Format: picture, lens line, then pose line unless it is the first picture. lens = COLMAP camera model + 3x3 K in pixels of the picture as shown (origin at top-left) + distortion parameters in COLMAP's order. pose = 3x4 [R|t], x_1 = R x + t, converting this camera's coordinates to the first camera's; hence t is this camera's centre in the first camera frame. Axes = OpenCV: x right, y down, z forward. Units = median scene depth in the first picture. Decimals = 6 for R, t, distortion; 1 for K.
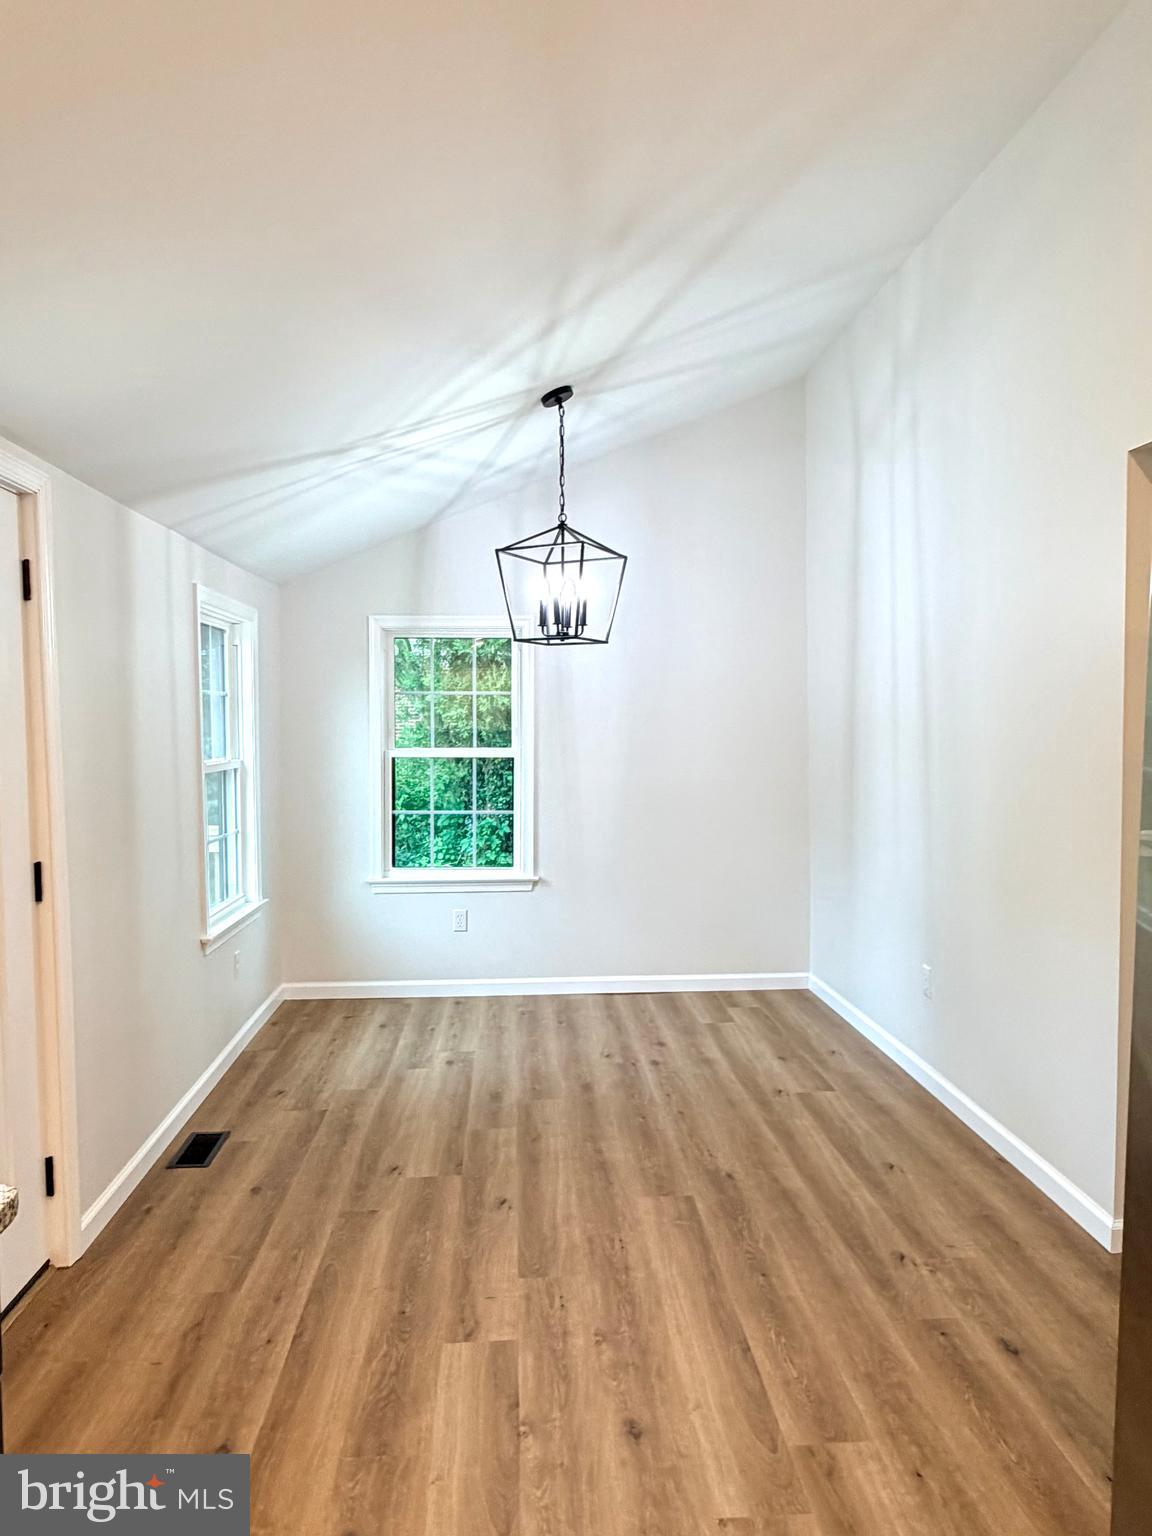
lens RADIAL K [[984.6, 0, 576.0], [0, 984.6, 768.0], [0, 0, 1]] dist [-0.008264, -0.000184]
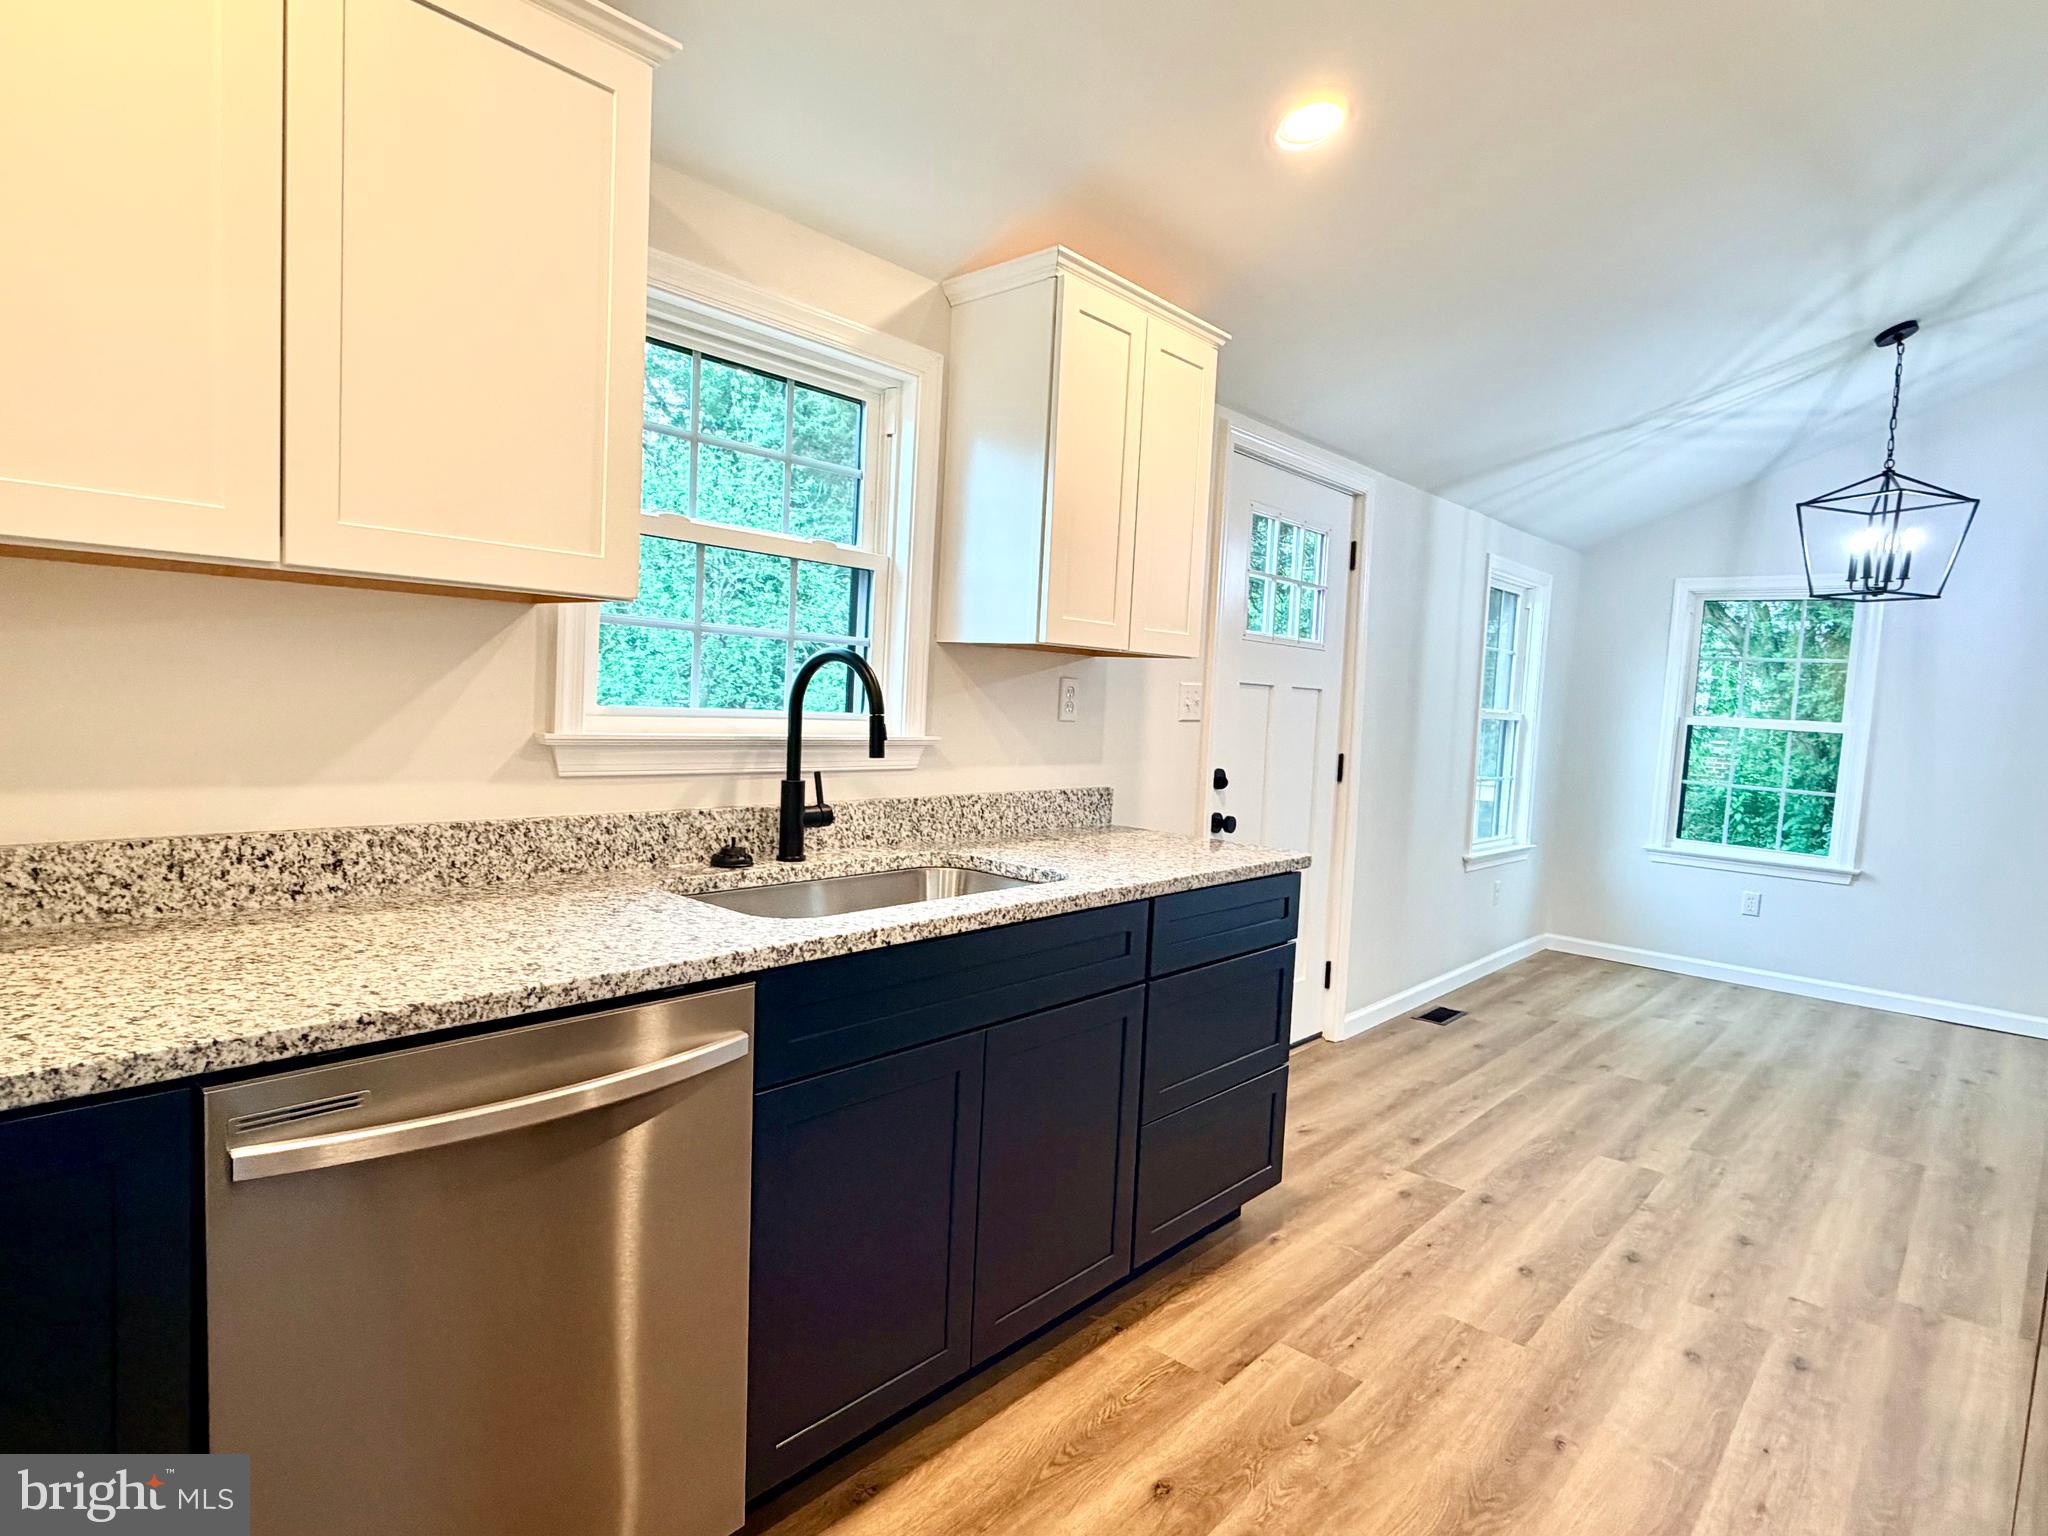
lens RADIAL K [[1170.2, 0, 1027.2], [0, 1170.2, 757.1], [0, 0, 1]] dist [0.010183, 0.000270]
pose [[0.707540, 0.077120, -0.702452, 0.225004], [-0.089797, 0.995781, 0.018876, 0.078217], [0.700945, 0.049723, 0.711480, -0.369904]]
